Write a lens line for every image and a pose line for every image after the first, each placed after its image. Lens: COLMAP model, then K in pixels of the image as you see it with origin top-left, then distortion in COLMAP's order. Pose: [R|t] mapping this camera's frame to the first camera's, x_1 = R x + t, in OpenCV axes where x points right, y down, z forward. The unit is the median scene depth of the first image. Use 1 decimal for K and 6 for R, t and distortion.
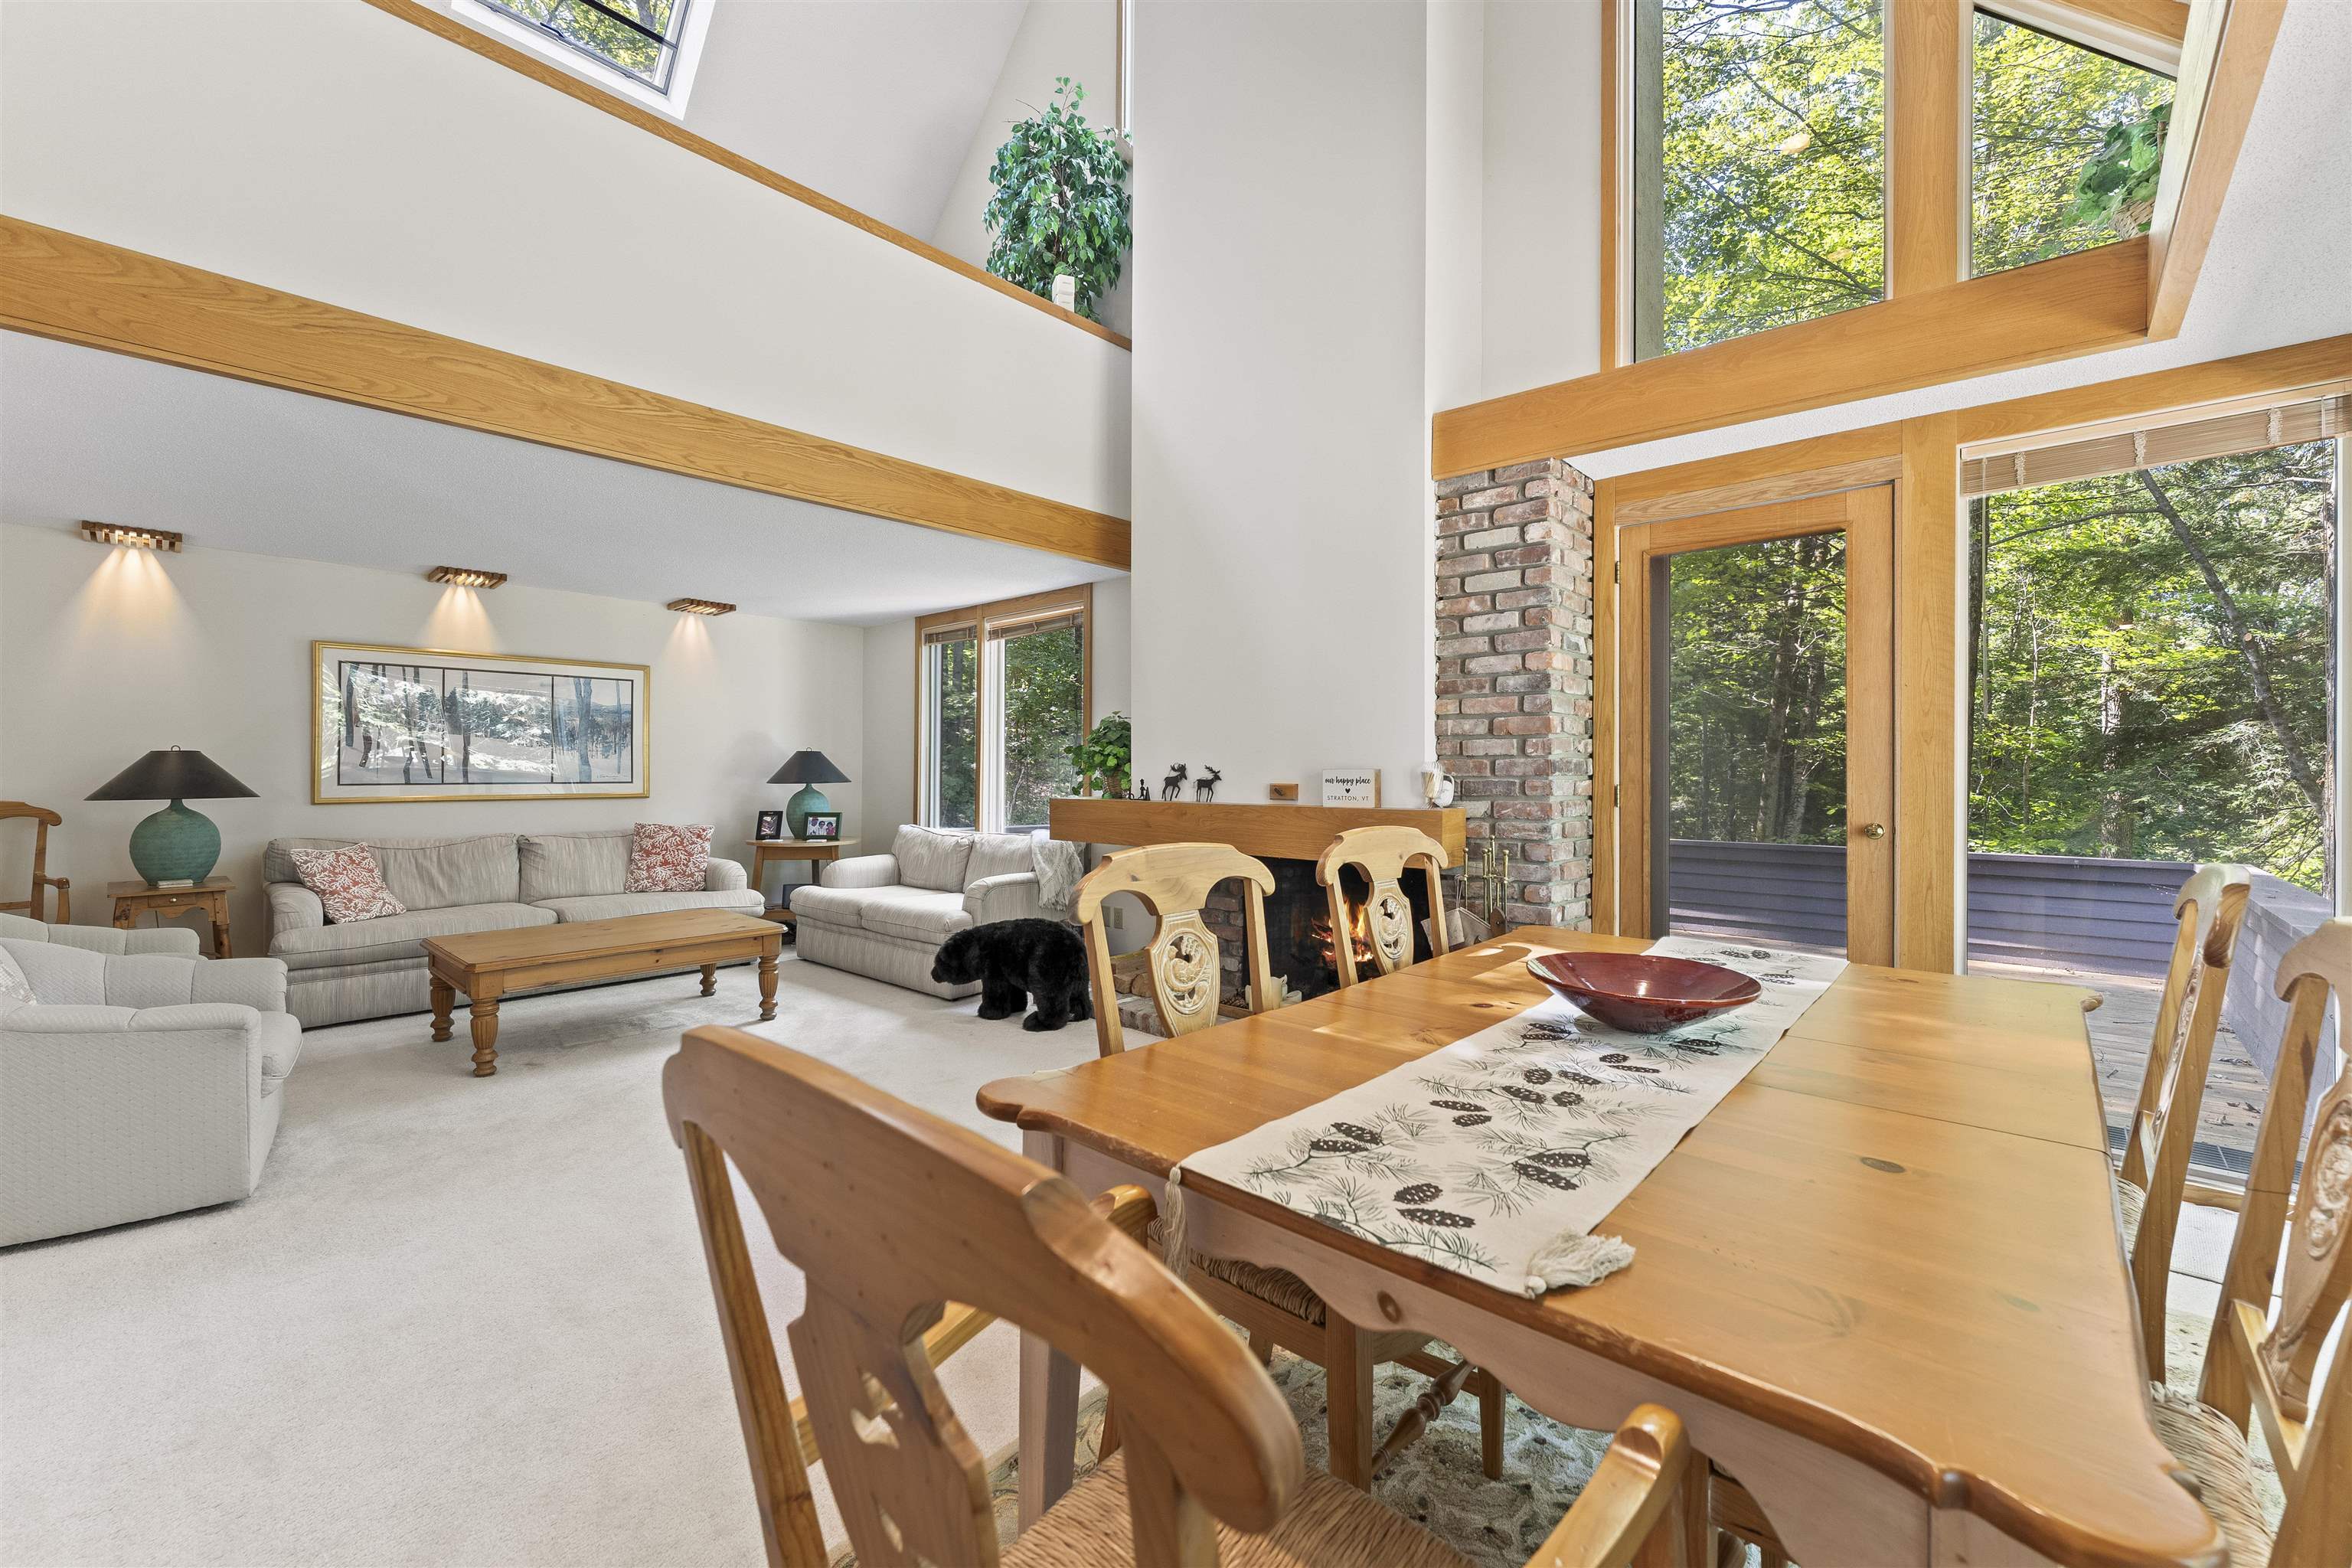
lens RADIAL K [[963.9, 0, 1168.4], [0, 963.9, 775.2], [0, 0, 1]] dist [0.016044, 0.000101]
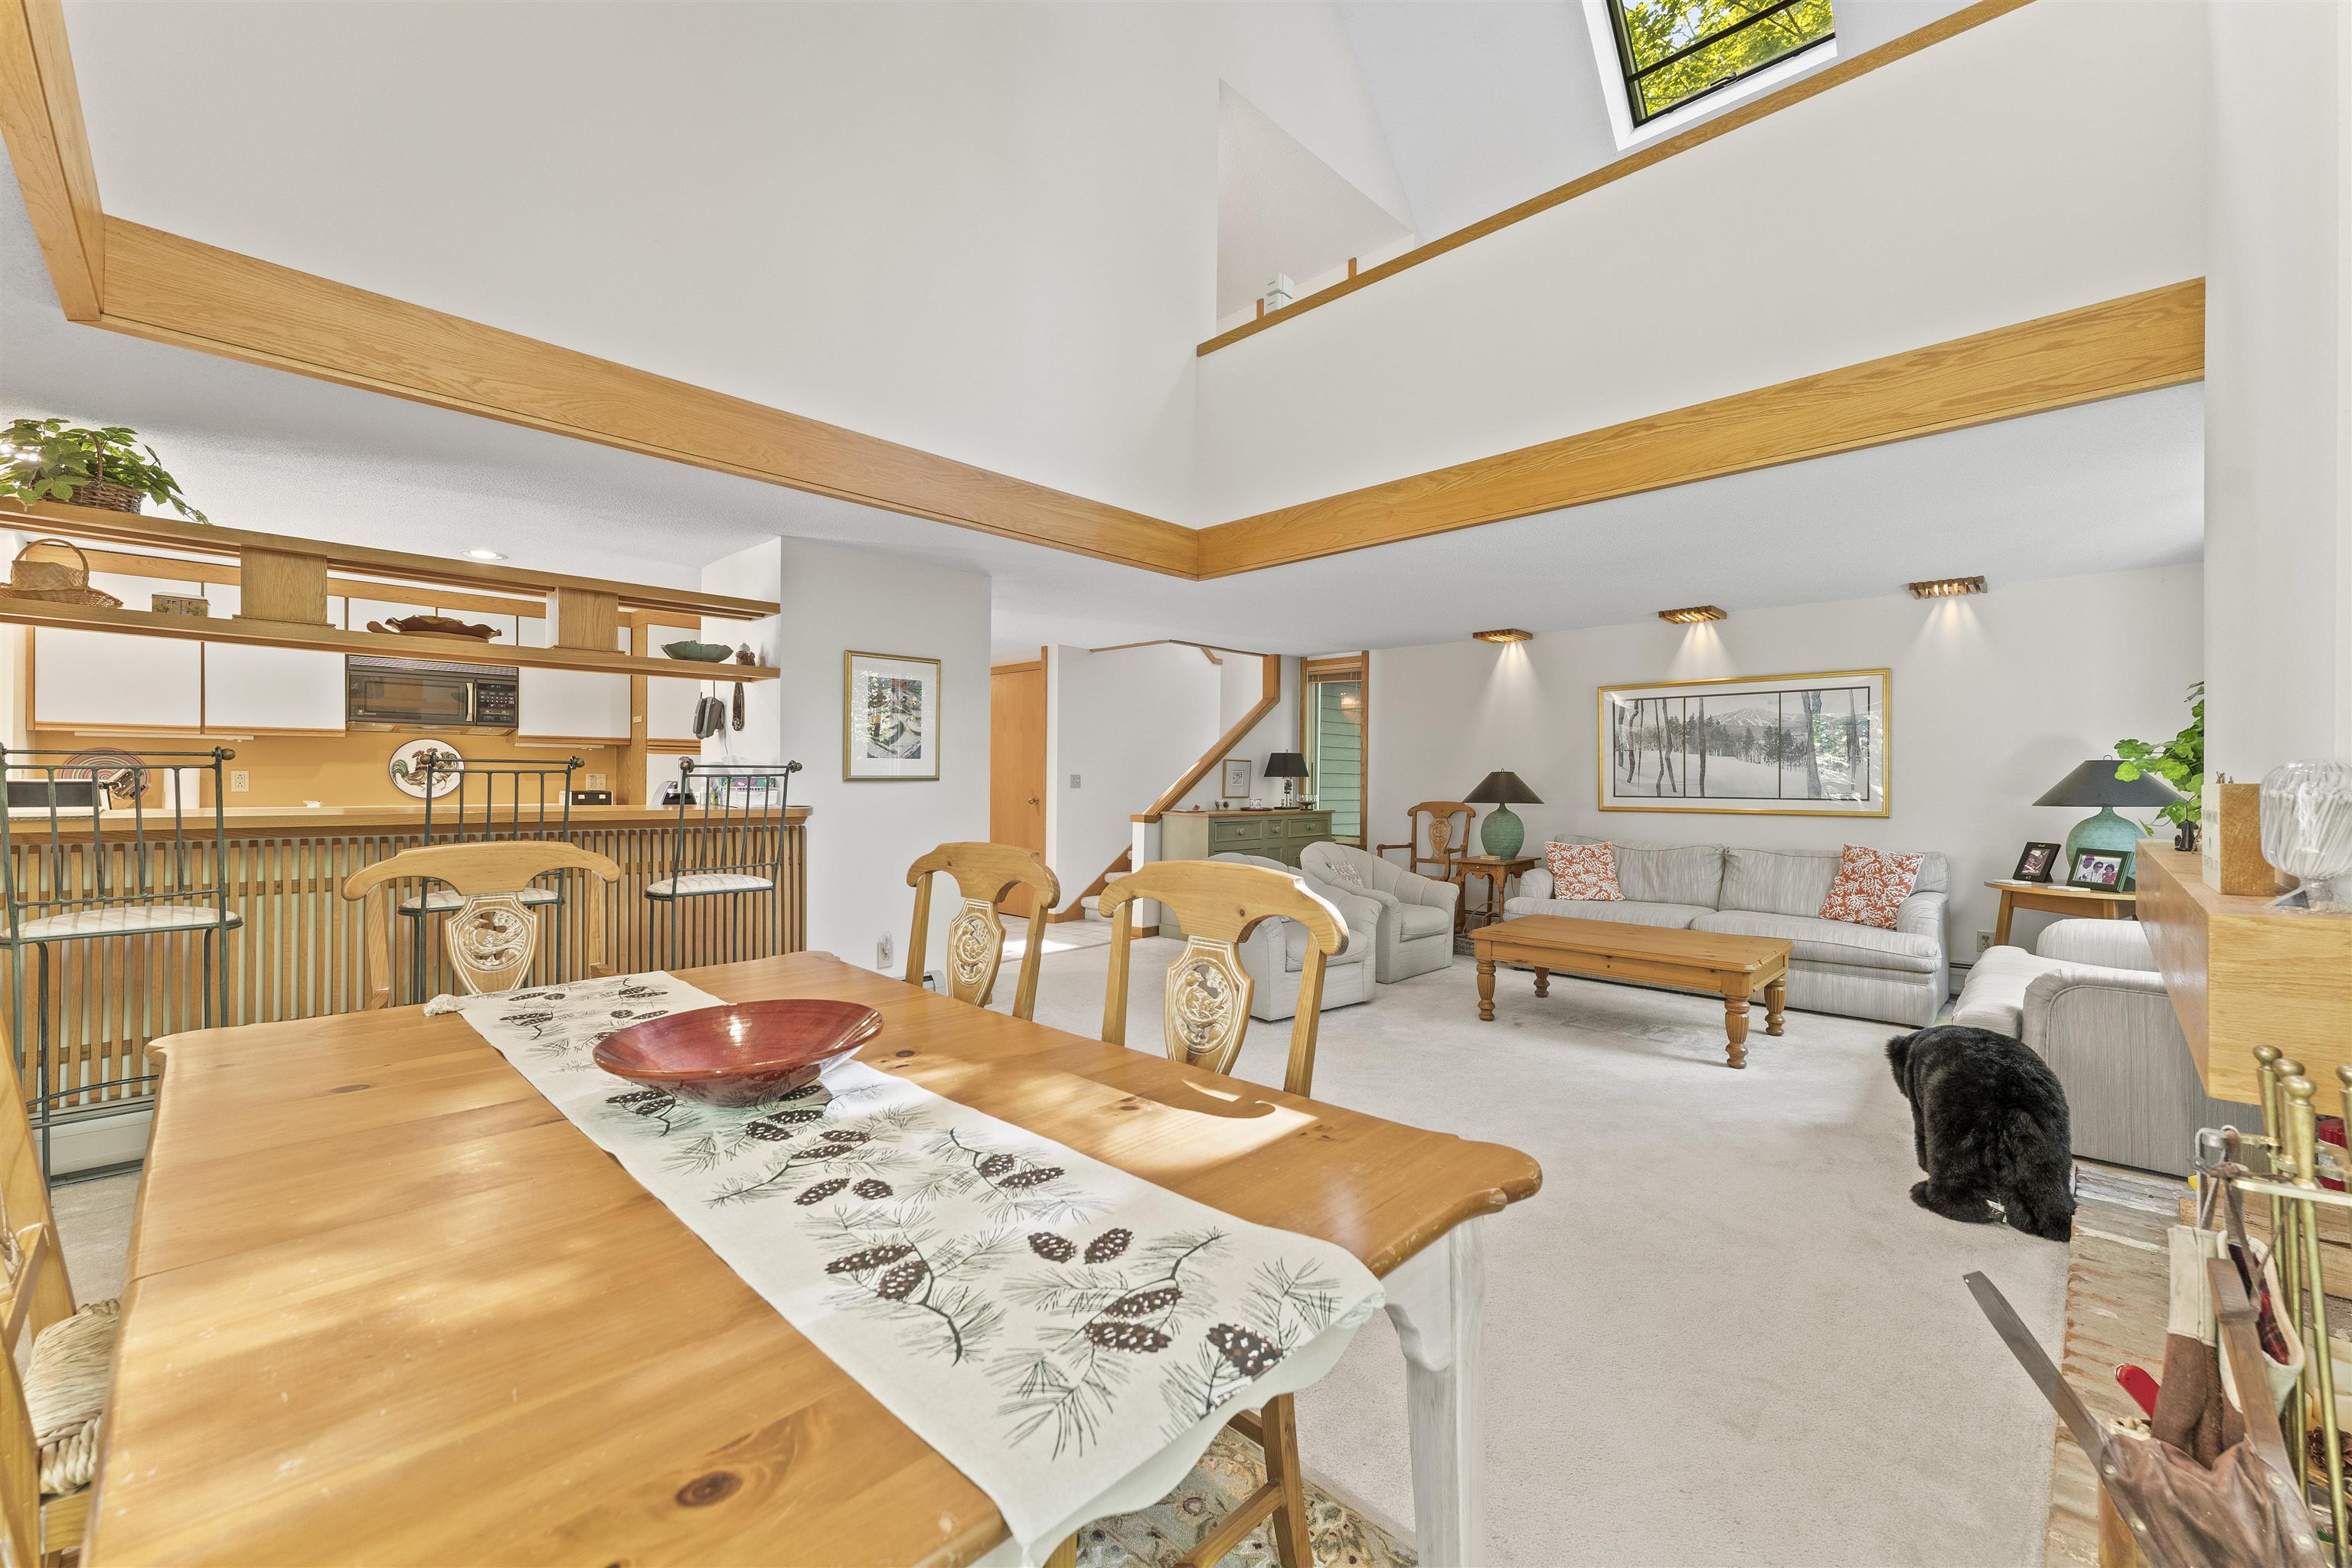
lens RADIAL K [[963.9, 0, 1183.0], [0, 963.9, 777.8], [0, 0, 1]] dist [0.016044, 0.000101]
pose [[-0.016693, -0.006095, -0.999842, 0.416250], [-0.012759, 0.999901, -0.005882, 0.000093], [0.999779, 0.012659, -0.016769, 0.436334]]
